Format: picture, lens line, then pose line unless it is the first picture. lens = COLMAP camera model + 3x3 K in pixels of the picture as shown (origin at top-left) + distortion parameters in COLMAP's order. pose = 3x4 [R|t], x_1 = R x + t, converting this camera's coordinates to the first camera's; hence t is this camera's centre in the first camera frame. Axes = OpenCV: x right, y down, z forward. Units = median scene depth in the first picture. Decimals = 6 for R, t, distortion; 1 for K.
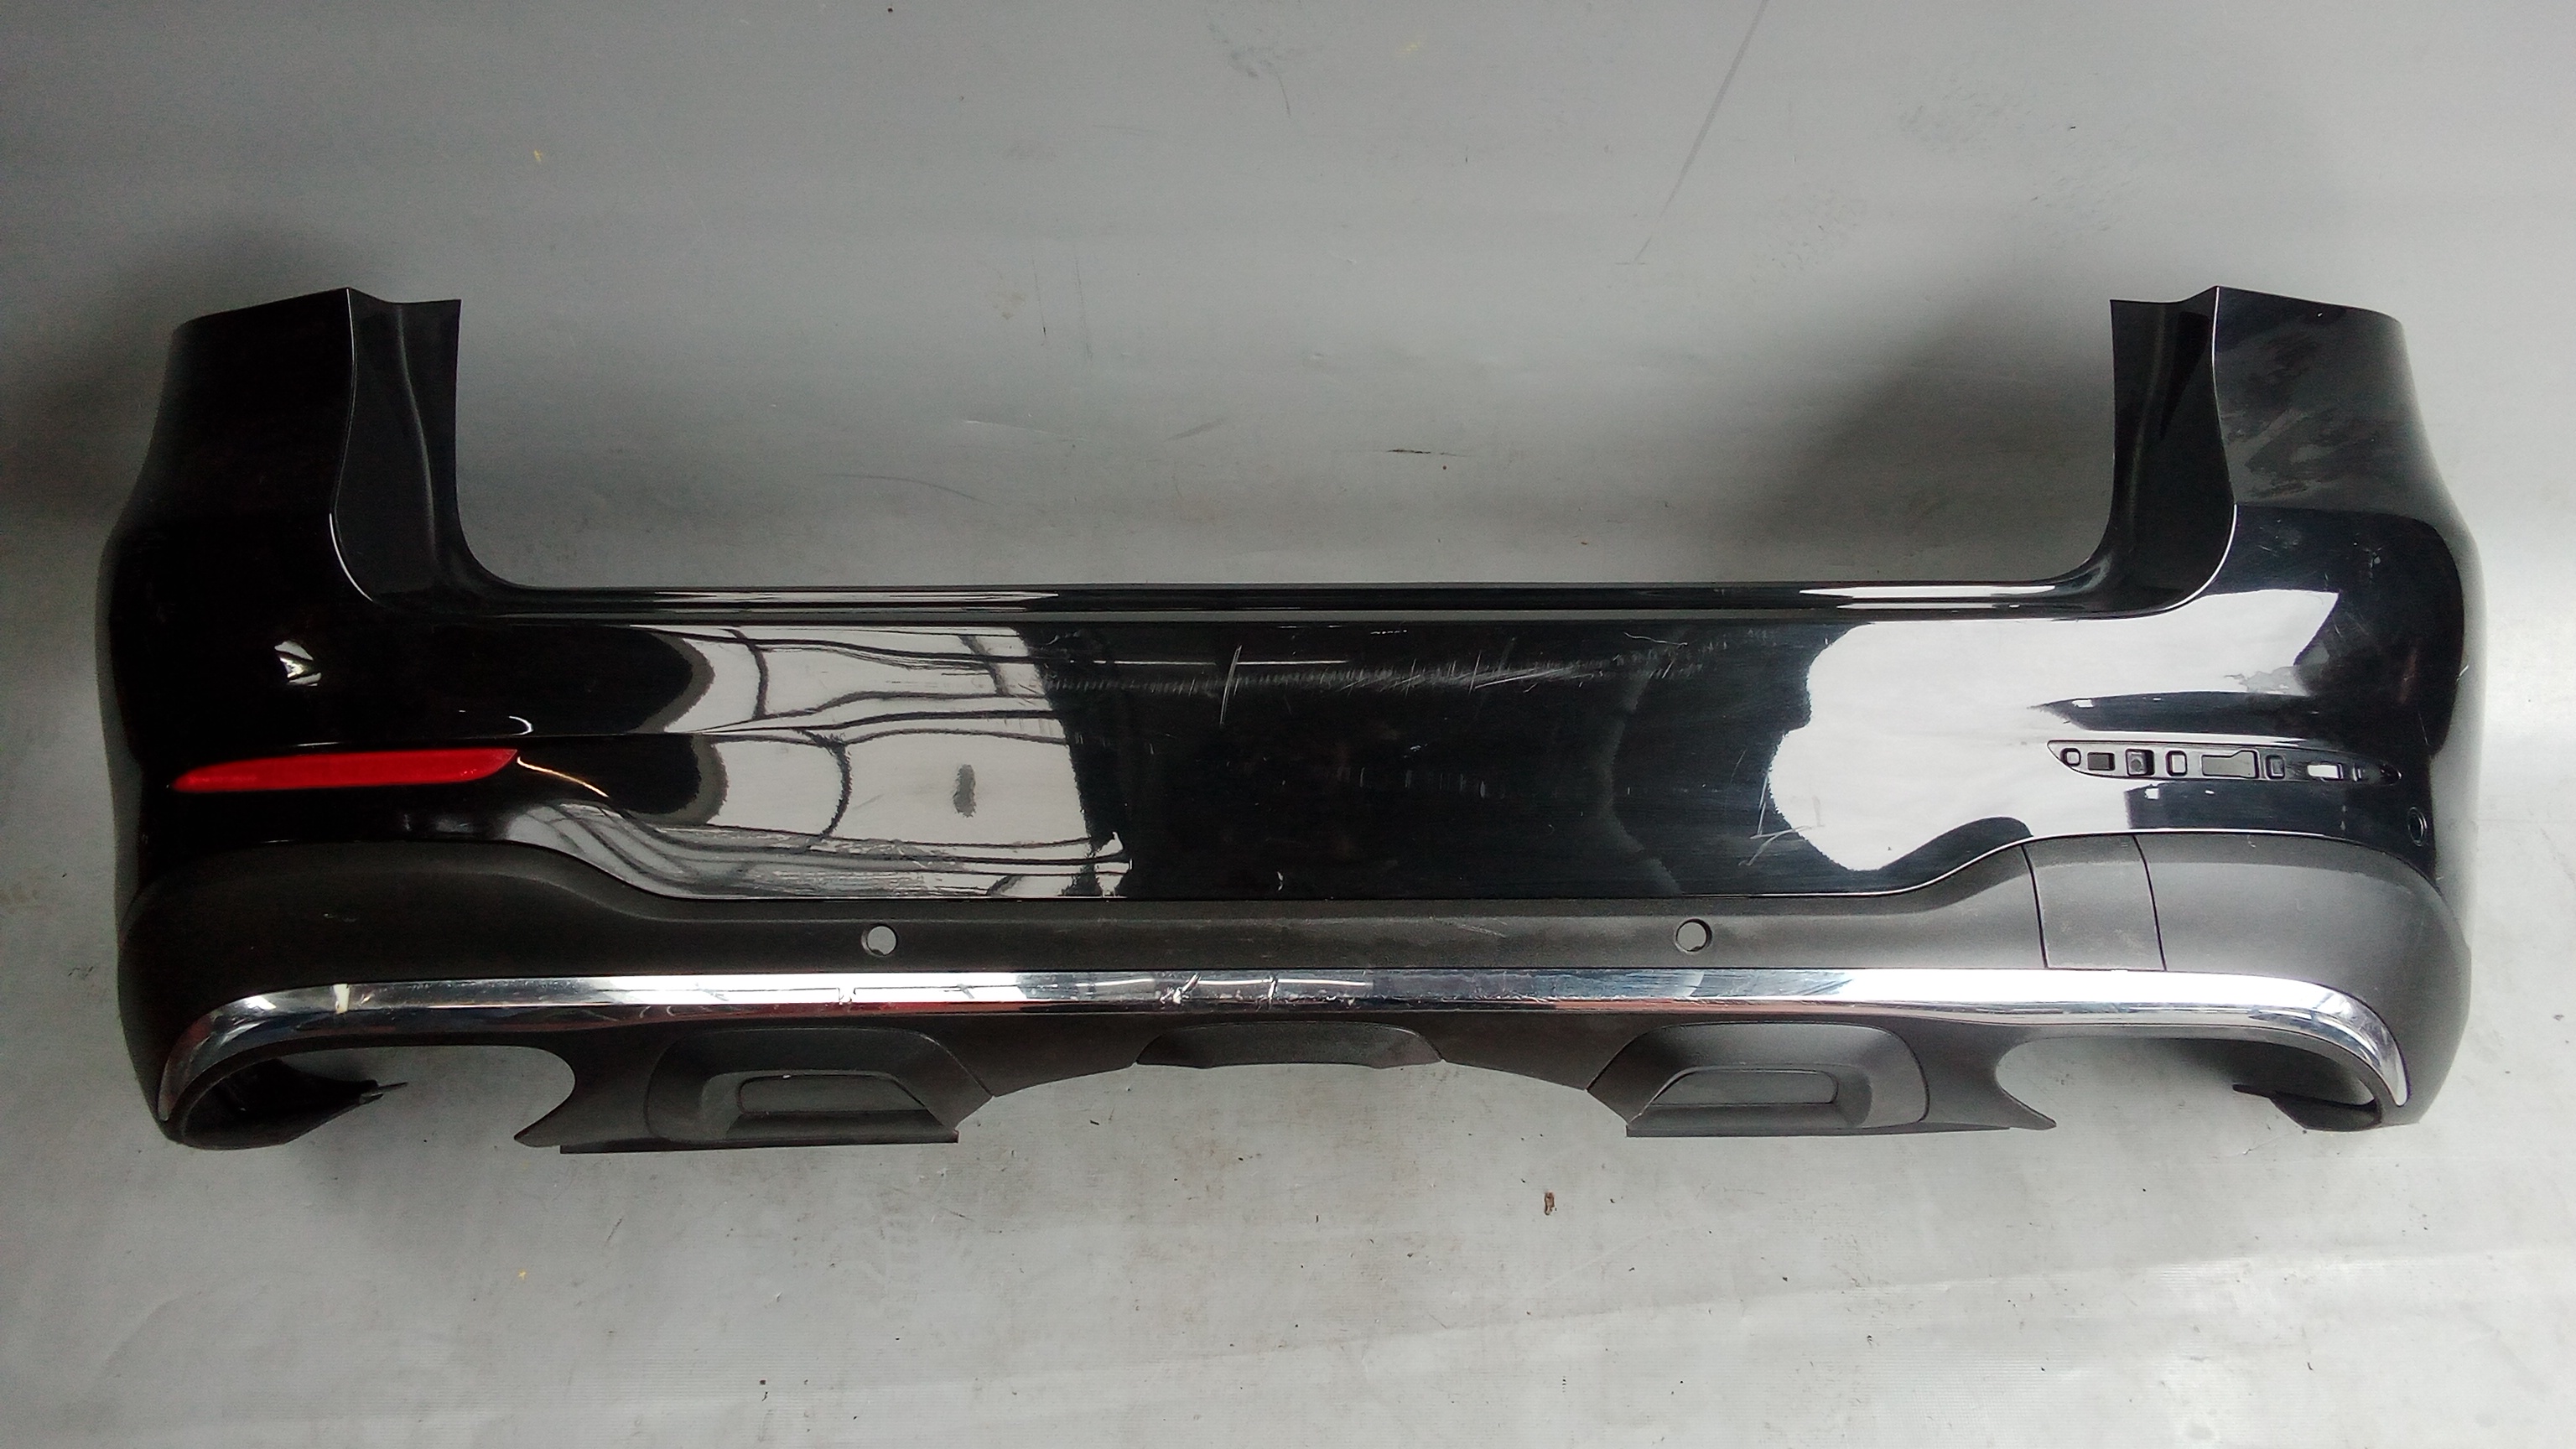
lens RADIAL K [[1992.7, 0, 1331.8], [0, 1992.7, 679.6], [0, 0, 1]] dist [0.036974, -0.067974]
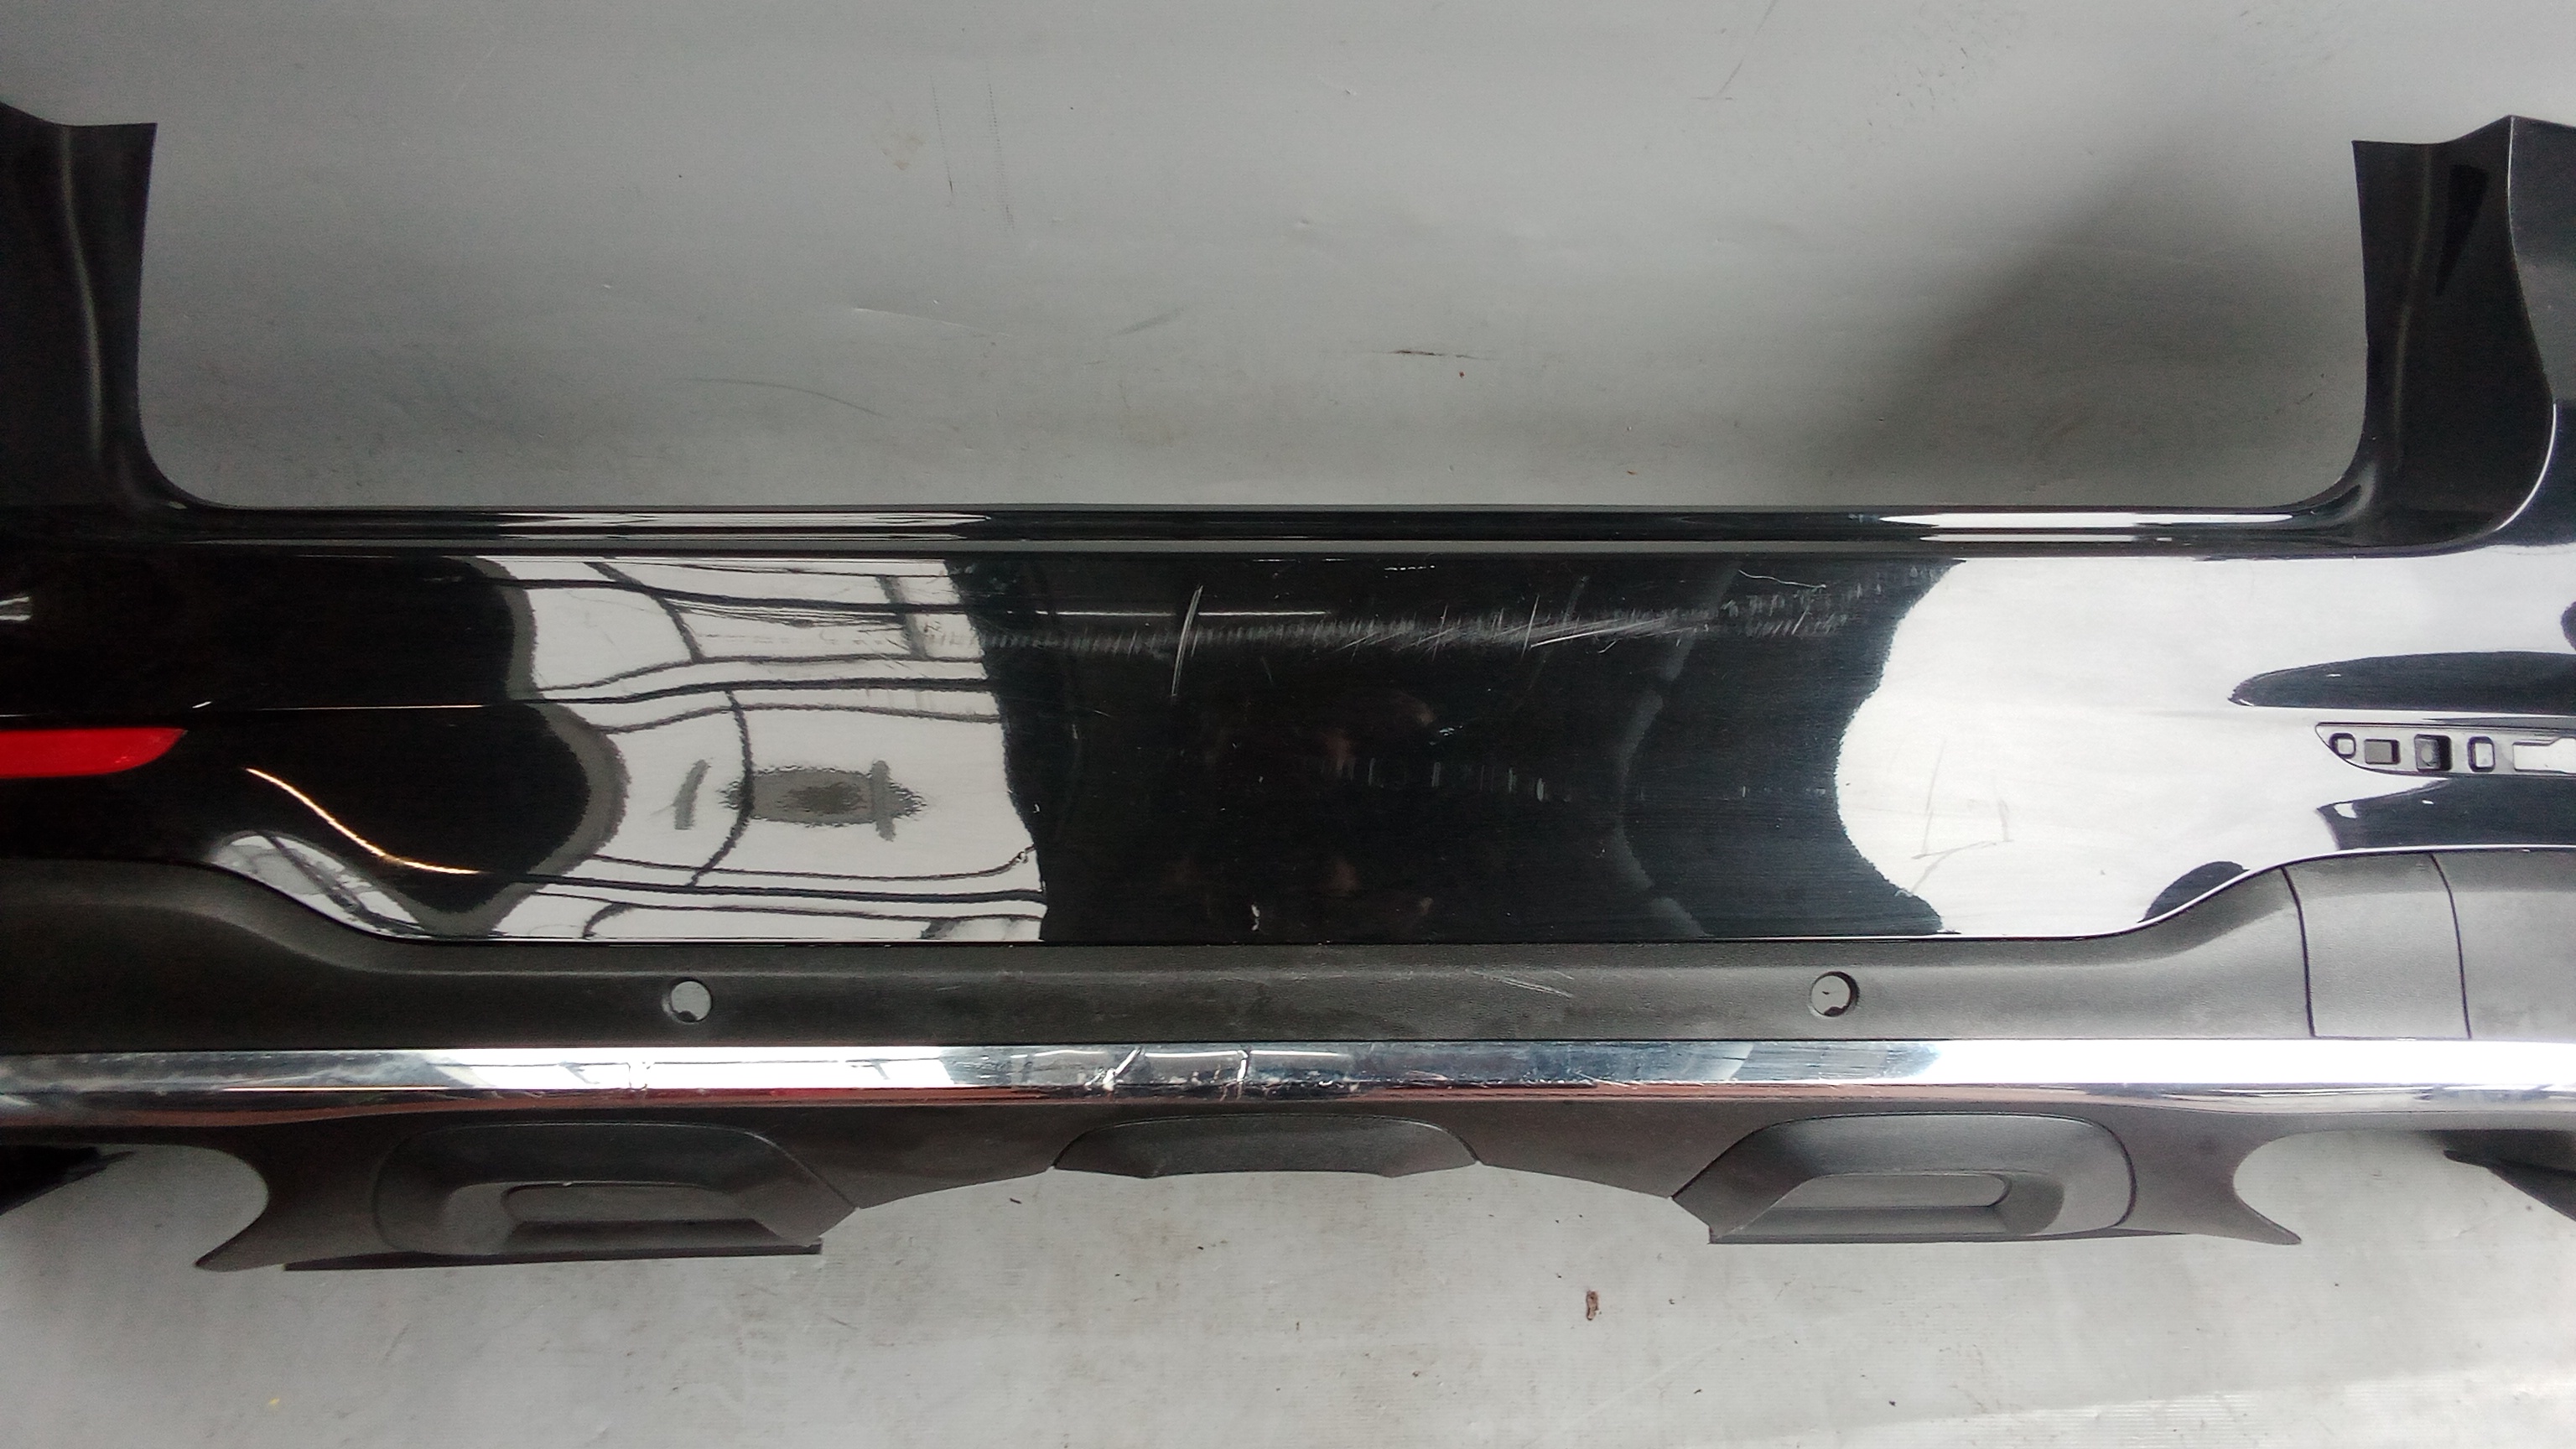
lens RADIAL K [[1992.7, 0, 1335.5], [0, 1992.7, 681.6], [0, 0, 1]] dist [0.036974, -0.067974]
pose [[0.999814, 0.003819, 0.018903, -0.008562], [-0.004100, 0.999882, 0.014820, 0.004923], [-0.018844, -0.014895, 0.999711, 0.224021]]
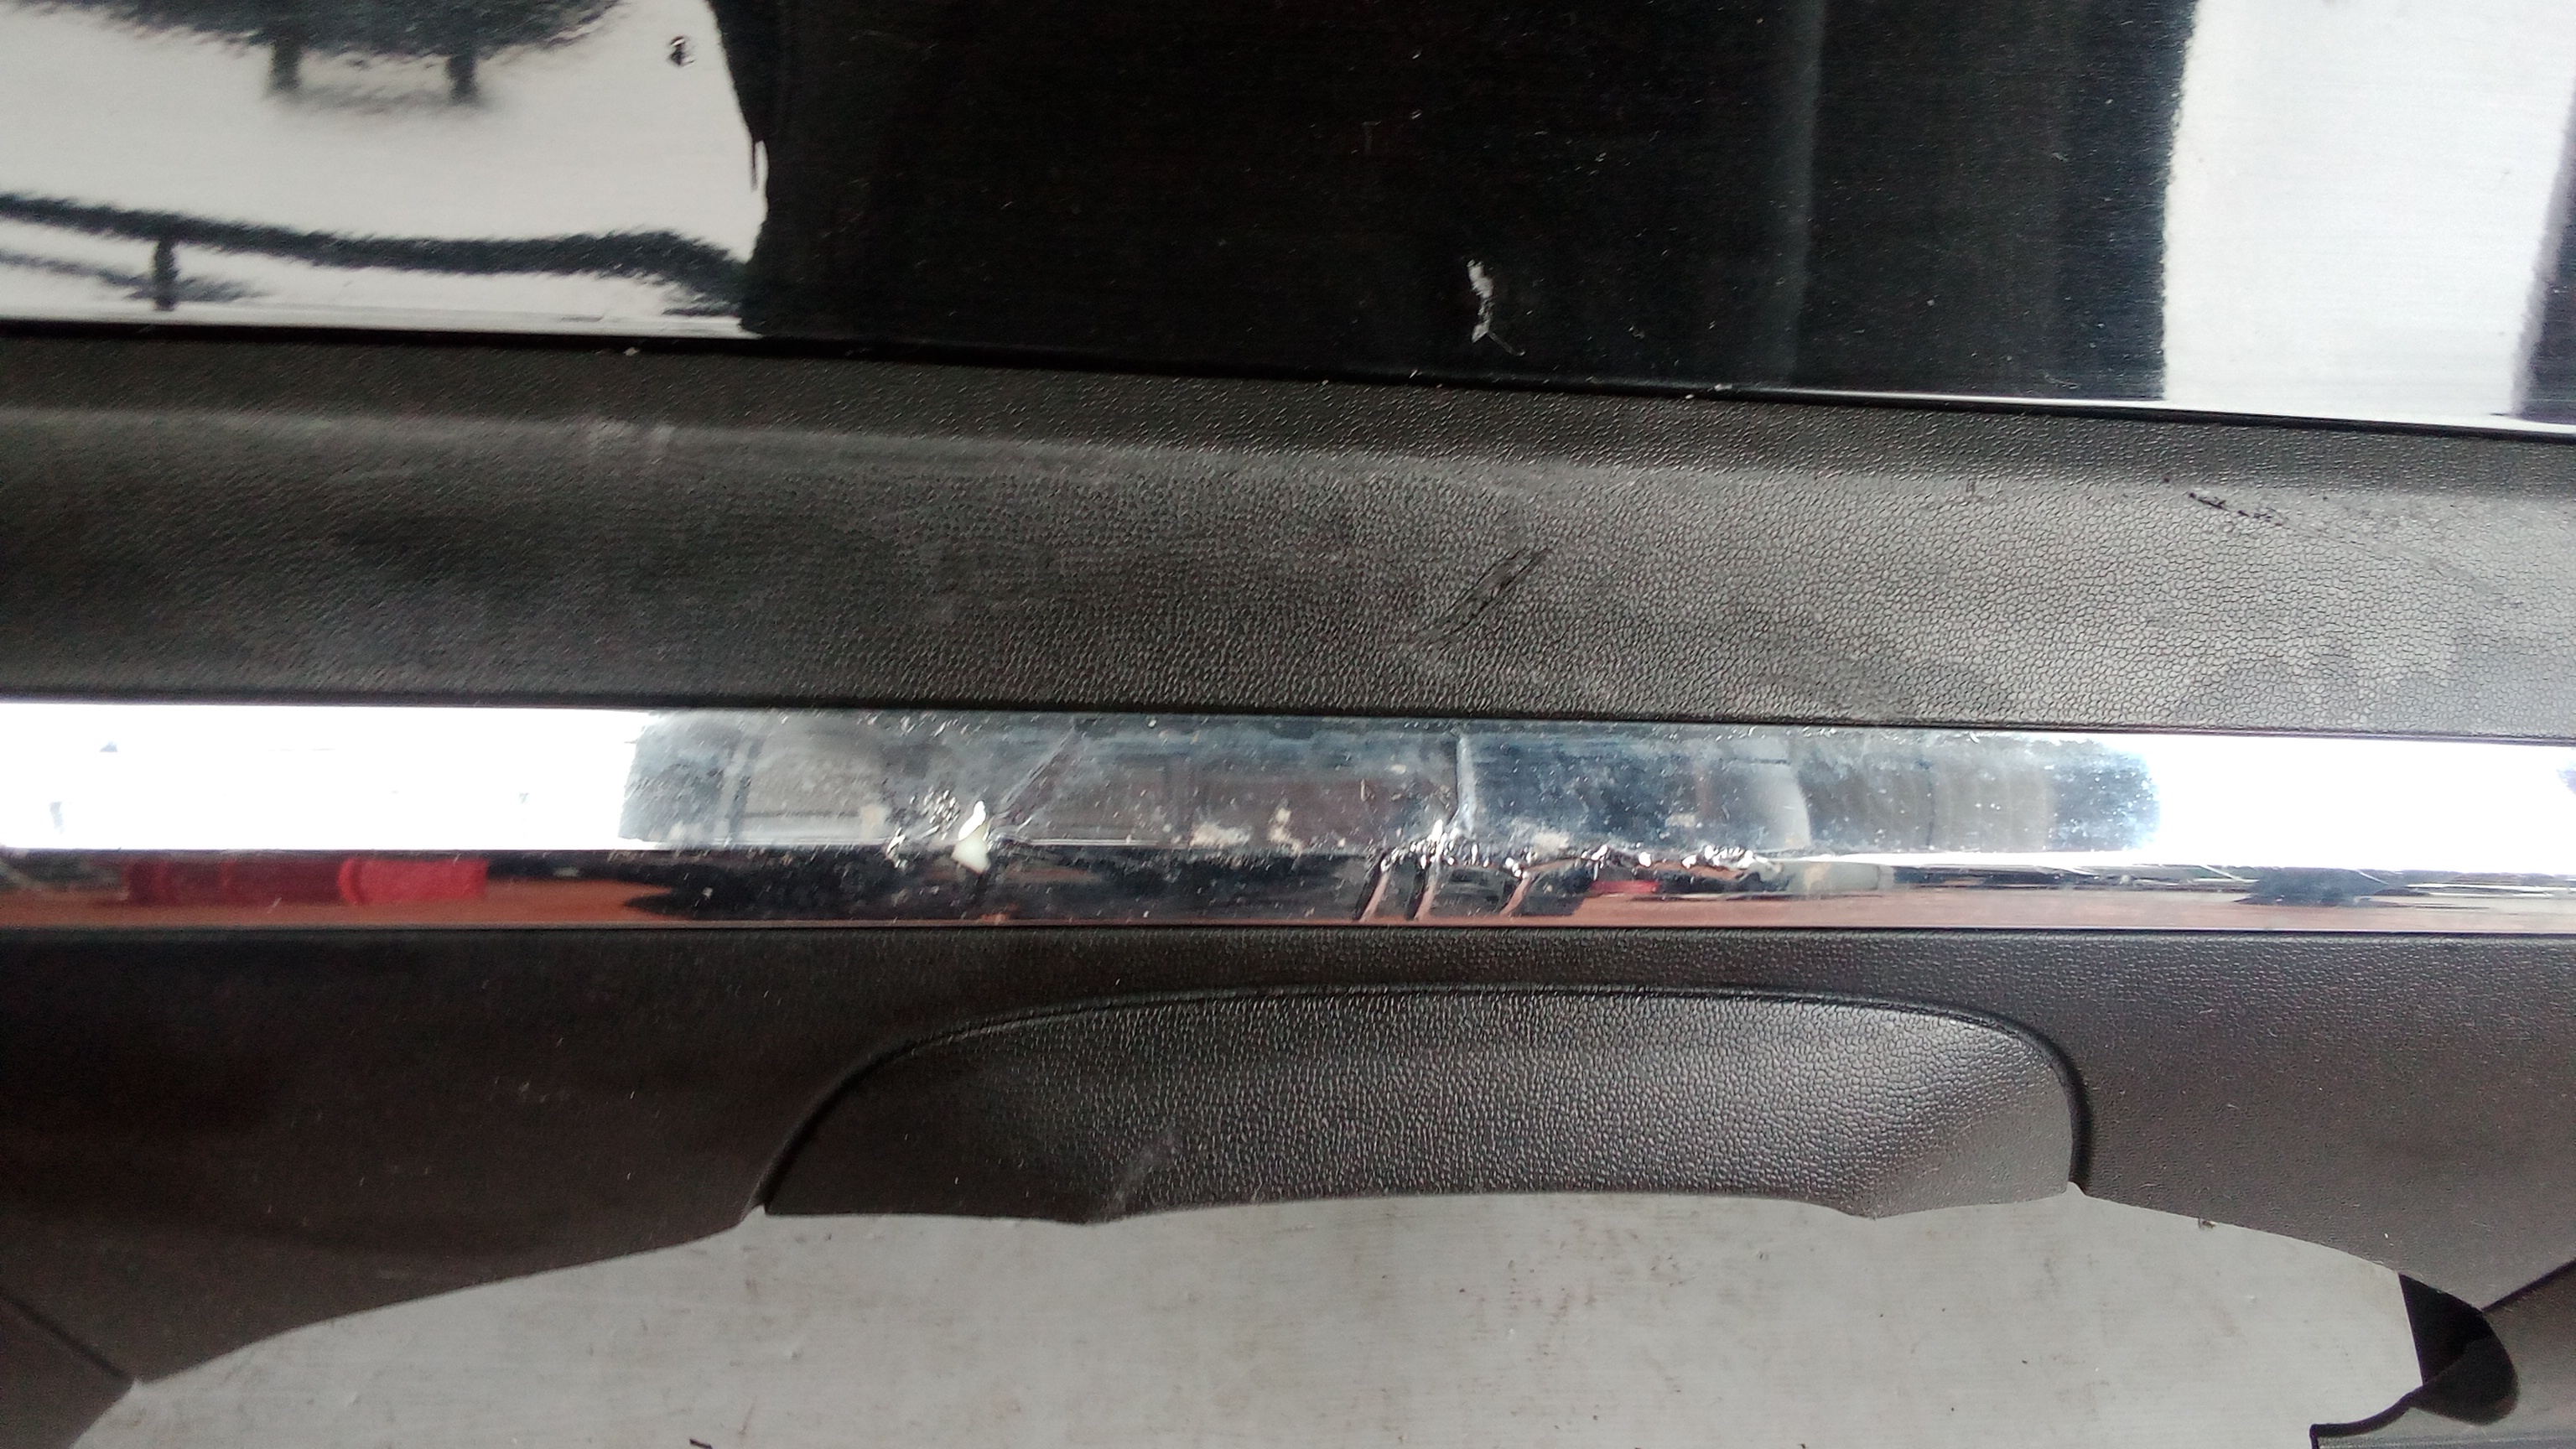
lens RADIAL K [[1992.7, 0, 1323.7], [0, 1992.7, 674.3], [0, 0, 1]] dist [0.036974, -0.067974]
pose [[0.992110, 0.021506, 0.123512, -0.052127], [-0.005585, 0.991781, -0.127828, 0.128738], [-0.125246, 0.126130, 0.984076, 0.612872]]
